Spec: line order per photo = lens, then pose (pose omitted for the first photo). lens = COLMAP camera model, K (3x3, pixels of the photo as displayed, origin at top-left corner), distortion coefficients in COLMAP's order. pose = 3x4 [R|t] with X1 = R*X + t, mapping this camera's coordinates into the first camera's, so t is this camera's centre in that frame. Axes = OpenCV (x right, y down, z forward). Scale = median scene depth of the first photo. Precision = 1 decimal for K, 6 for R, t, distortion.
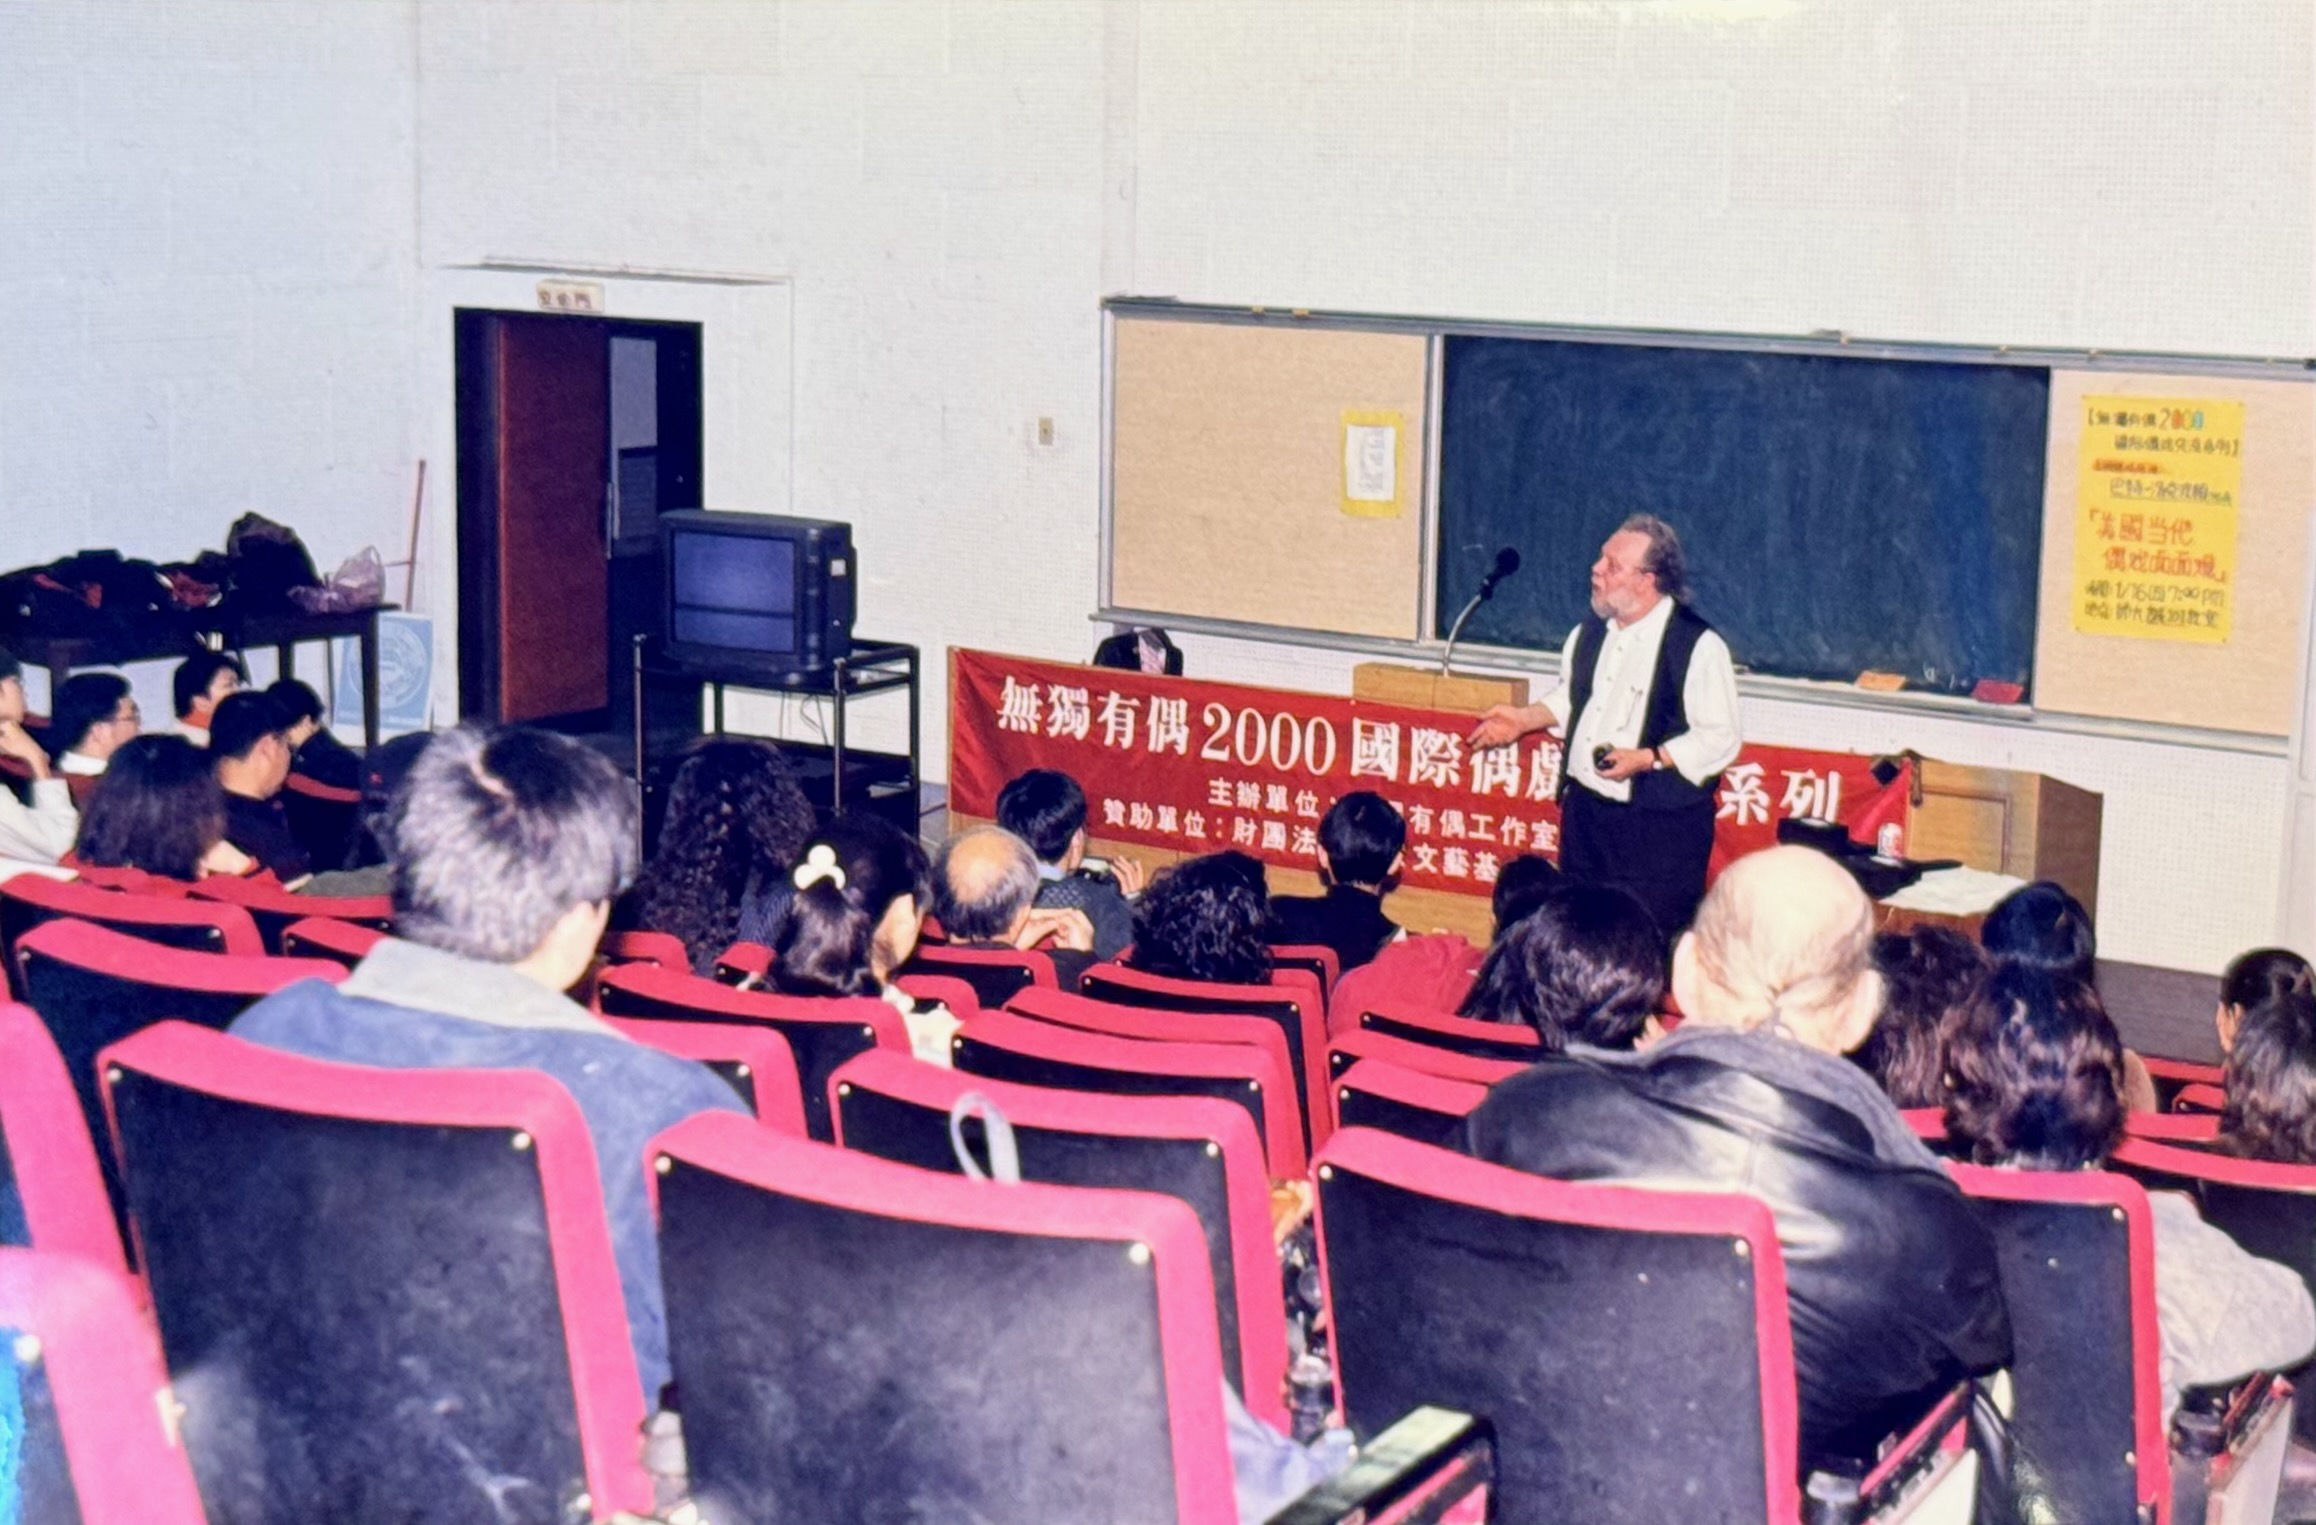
lens RADIAL K [[3542.0, 0, 1288.7], [0, 3542.0, 758.0], [0, 0, 1]] dist [0.359337, -2.215334]
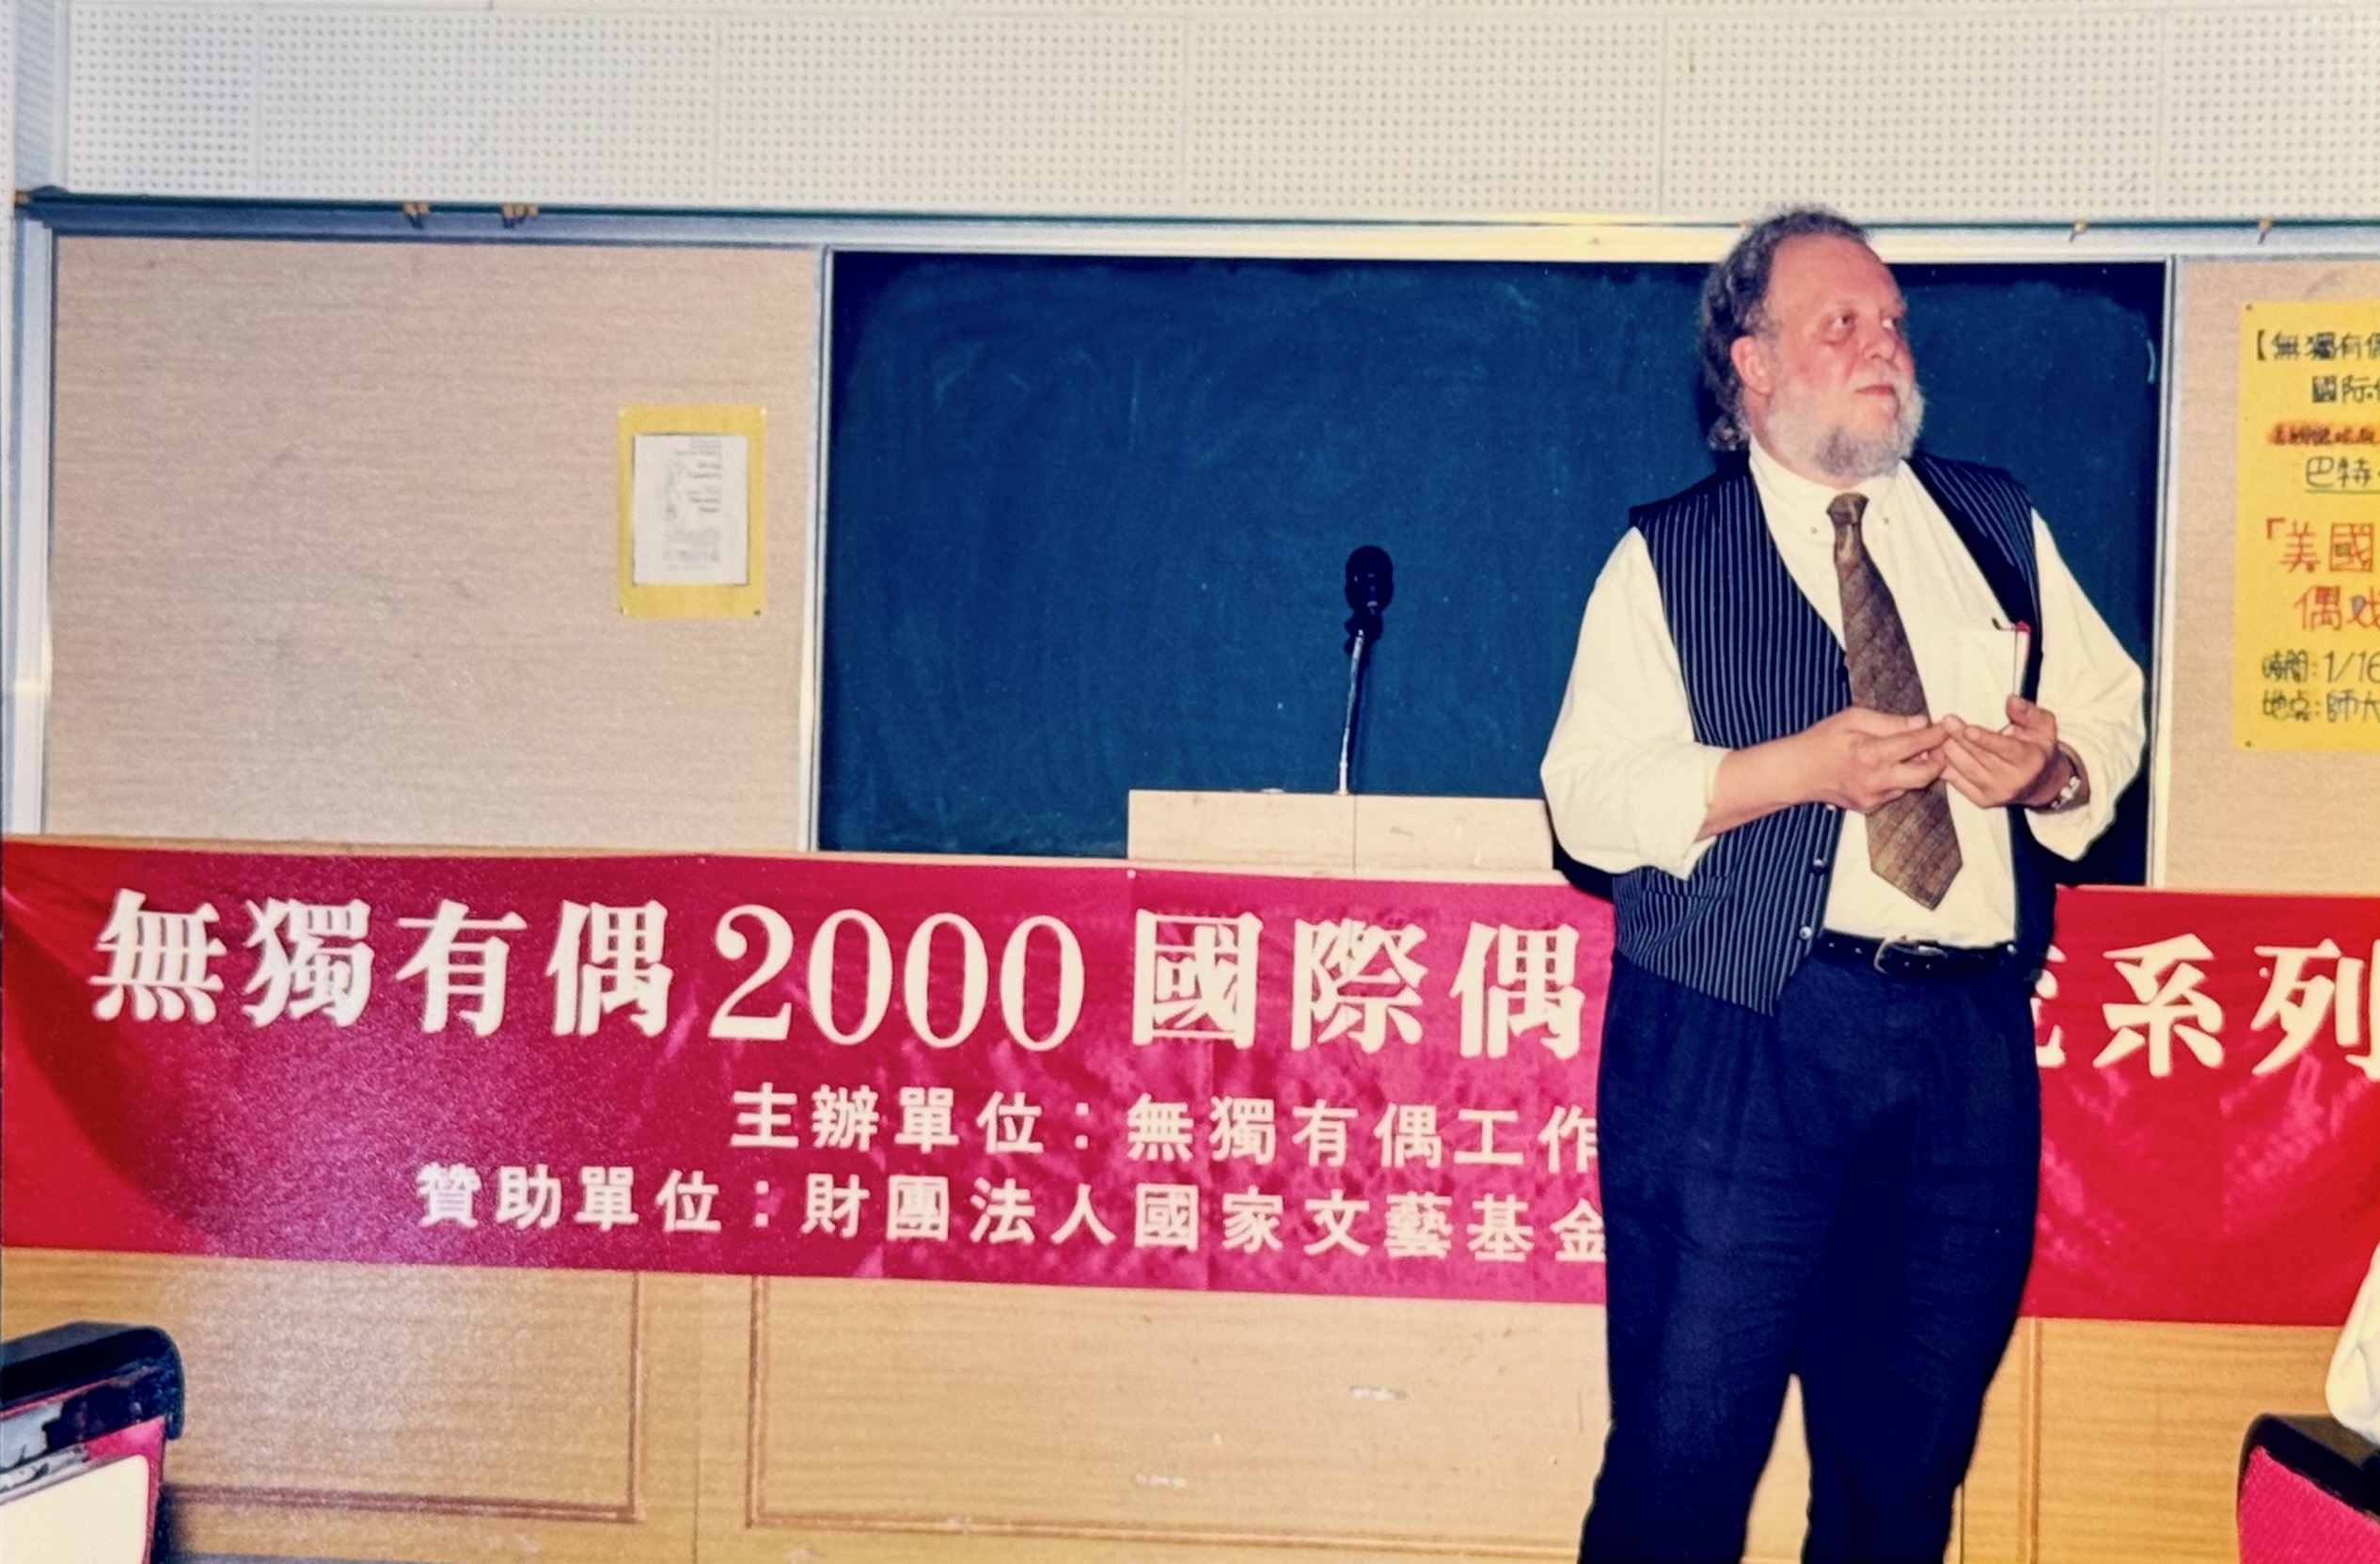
lens RADIAL K [[3835.4, 0, 1190.0], [0, 3835.4, 782.0], [0, 0, 1]] dist [0.155896, 0.087758]
pose [[0.884511, -0.001986, 0.466515, -0.188910], [0.071965, 0.988602, -0.132237, 0.034610], [-0.460936, 0.150537, 0.874572, 0.576793]]
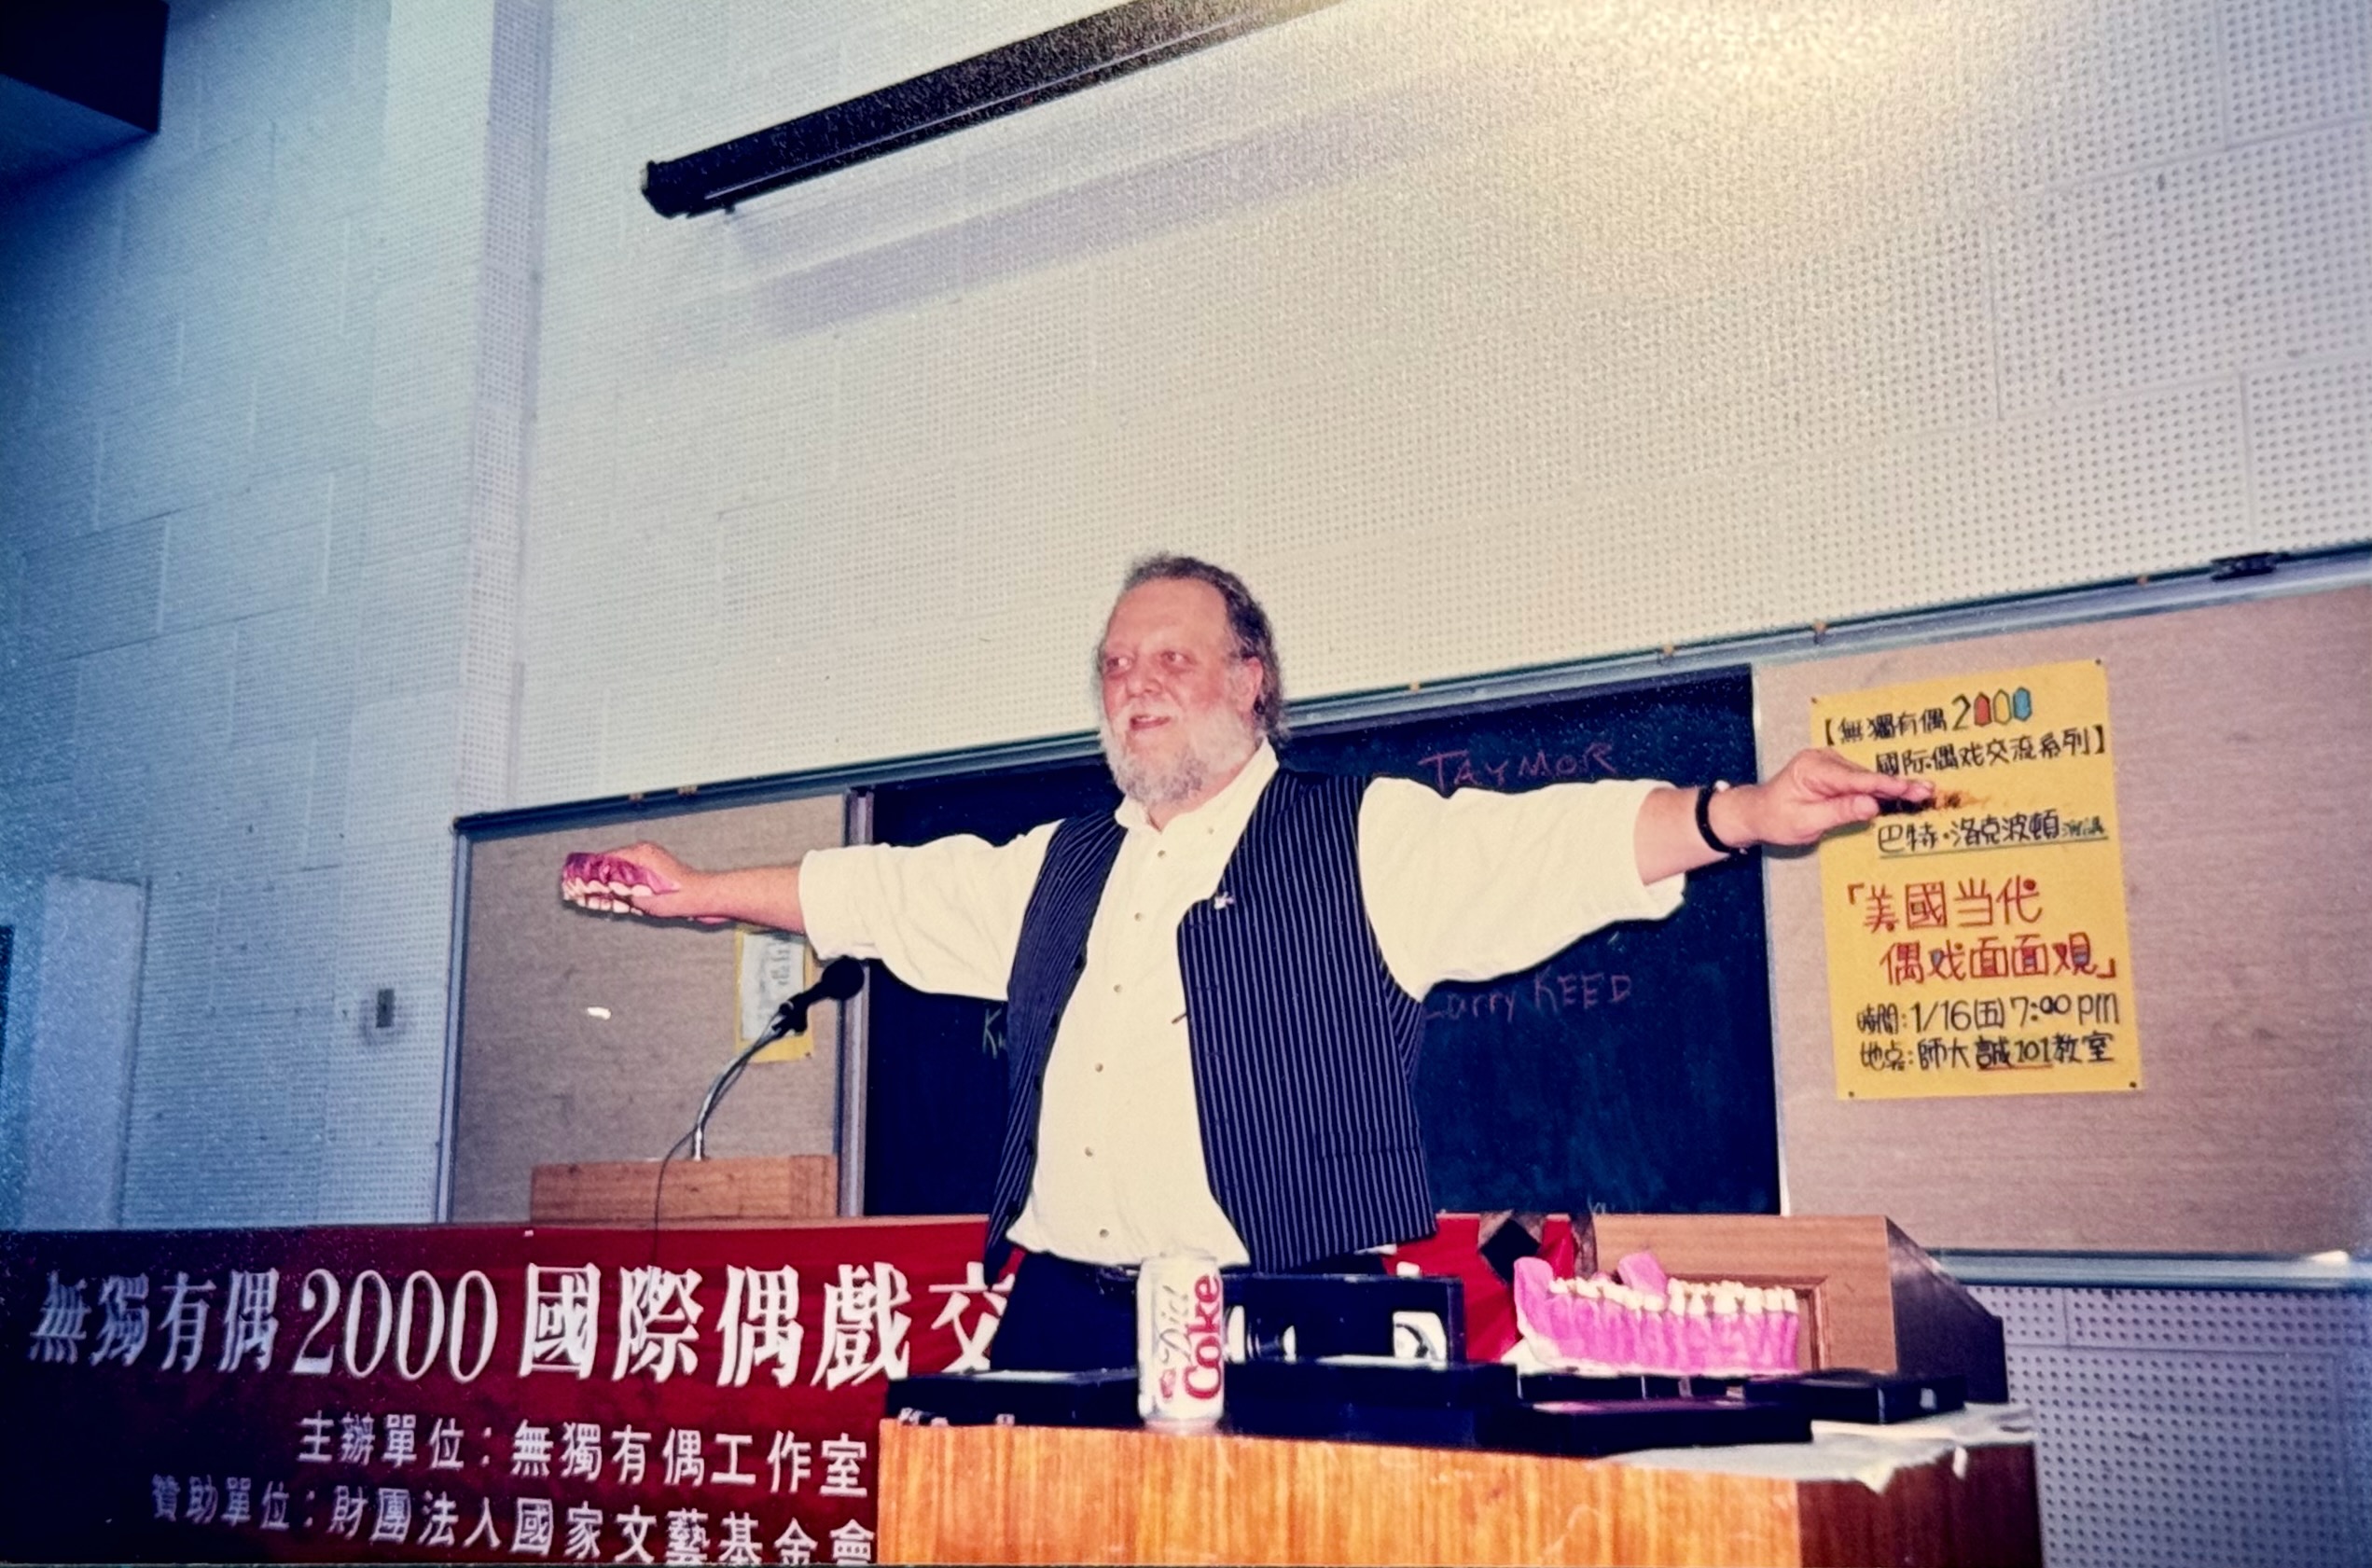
lens RADIAL K [[2364.0, 0, 1142.4], [0, 2364.0, 777.7], [0, 0, 1]] dist [0.148914, -0.180620]
pose [[0.999548, -0.029939, -0.002618, 0.110740], [0.027314, 0.941316, -0.336420, 0.042377], [0.012536, 0.336197, 0.941708, 0.628674]]
